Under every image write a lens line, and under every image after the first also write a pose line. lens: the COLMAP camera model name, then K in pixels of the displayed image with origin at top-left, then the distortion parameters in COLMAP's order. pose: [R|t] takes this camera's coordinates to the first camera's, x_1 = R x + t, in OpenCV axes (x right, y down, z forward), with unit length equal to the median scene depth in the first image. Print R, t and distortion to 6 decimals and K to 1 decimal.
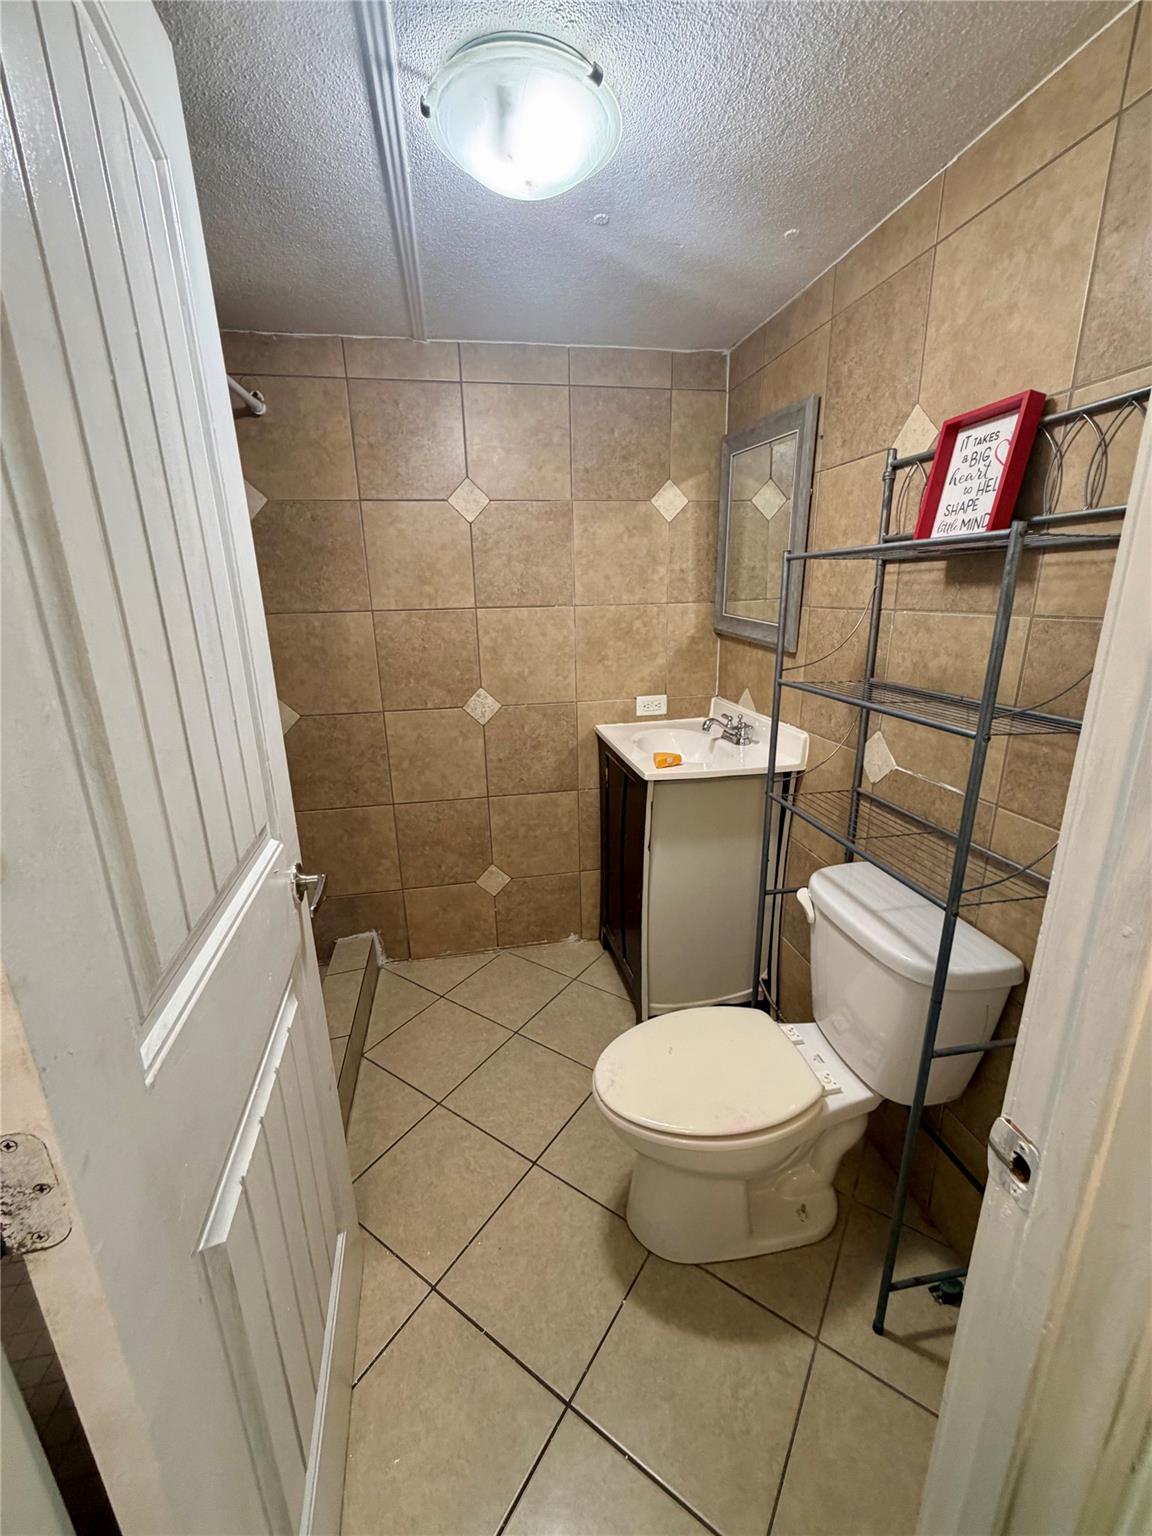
lens RADIAL K [[611.0, 0, 579.8], [0, 611.0, 758.2], [0, 0, 1]] dist [-0.001143, 0.000712]
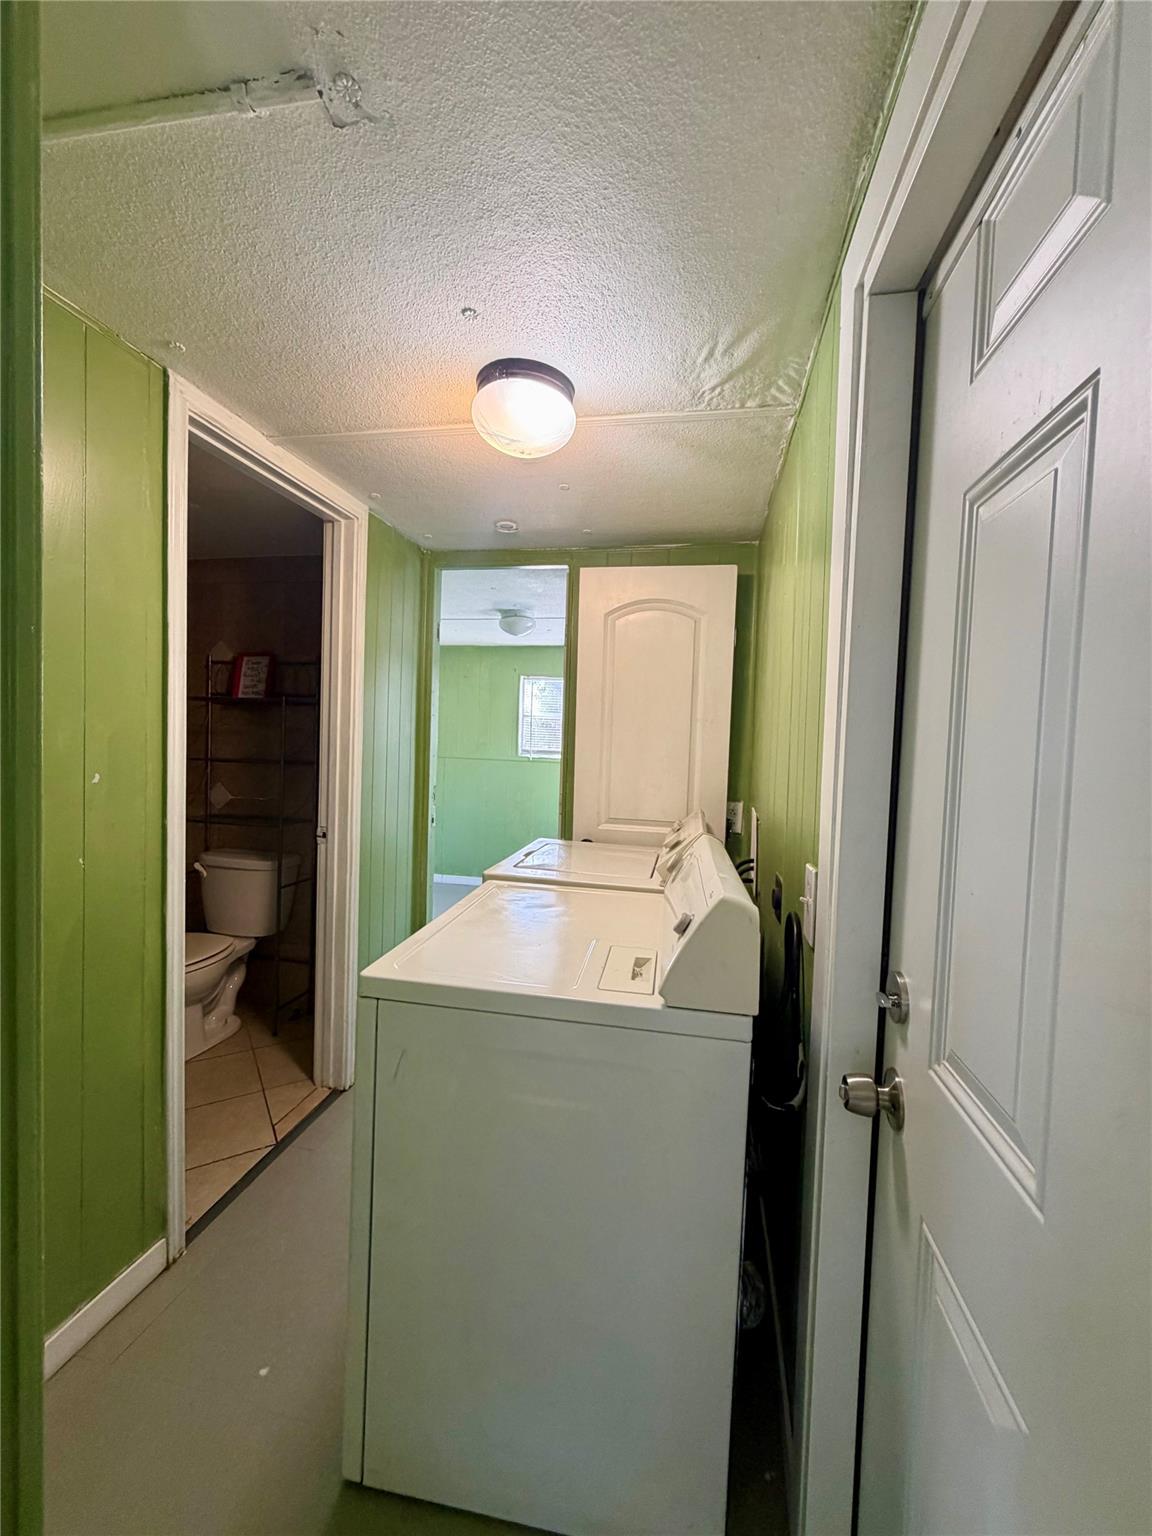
lens RADIAL K [[611.0, 0, 576.9], [0, 611.0, 763.4], [0, 0, 1]] dist [-0.001143, 0.000712]
pose [[0.389769, 0.000809, 0.920912, -1.209103], [0.205987, 0.974586, -0.088039, 0.411931], [-0.897580, 0.224011, 0.379697, -1.131038]]
